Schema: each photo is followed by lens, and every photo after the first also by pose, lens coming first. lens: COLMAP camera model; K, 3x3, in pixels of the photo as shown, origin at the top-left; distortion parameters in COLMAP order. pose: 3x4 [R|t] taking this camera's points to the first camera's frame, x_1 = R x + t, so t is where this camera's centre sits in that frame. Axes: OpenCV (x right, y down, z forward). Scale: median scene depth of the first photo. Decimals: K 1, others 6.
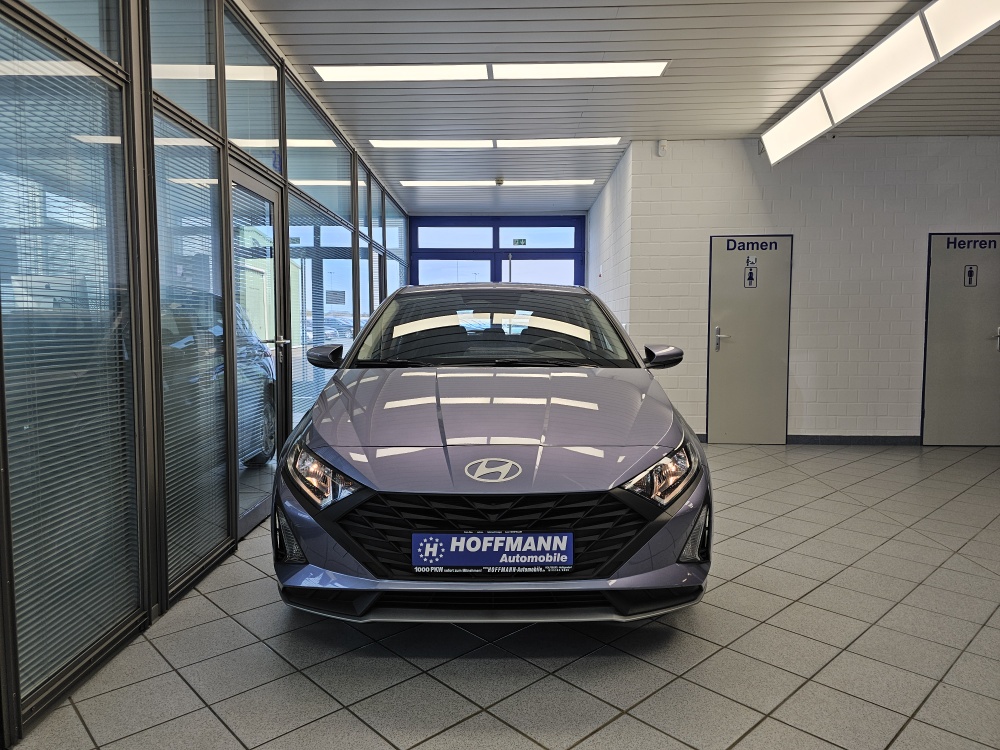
lens RADIAL K [[677.0, 0, 497.8], [0, 677.0, 360.4], [0, 0, 1]] dist [0.082098, -0.063201]
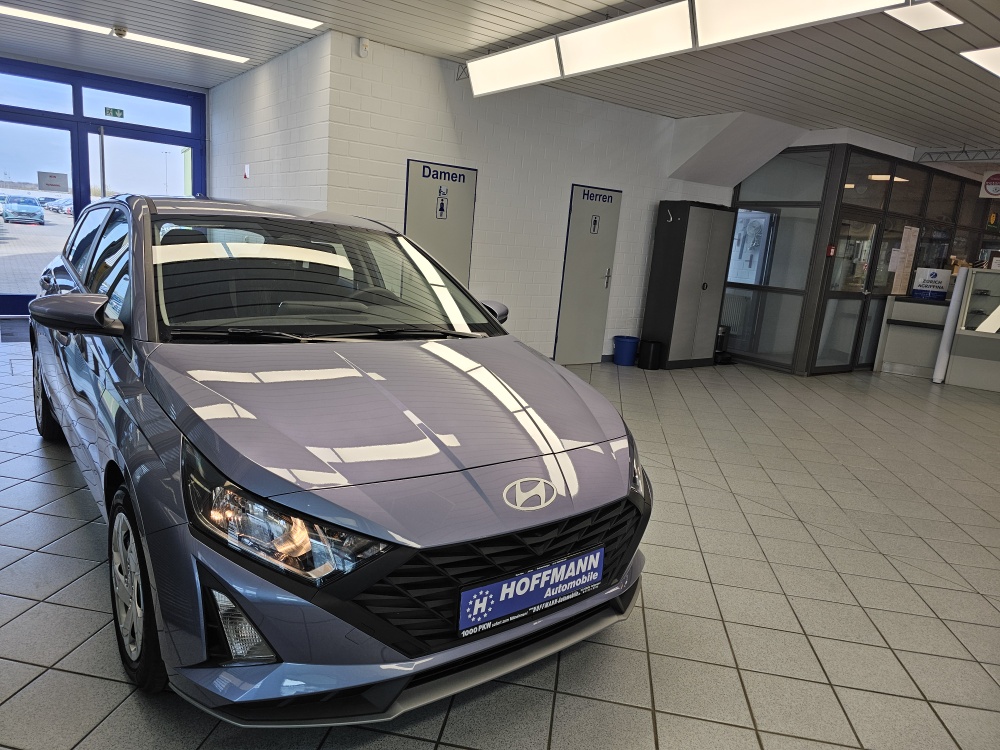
lens RADIAL K [[674.3, 0, 500.0], [0, 674.3, 375.0], [0, 0, 1]] dist [0.085186, -0.059677]
pose [[0.795379, -0.057269, 0.603400, -0.539705], [-0.045879, 0.986982, 0.154151, -0.111103], [-0.604373, -0.150292, 0.782397, 0.400910]]
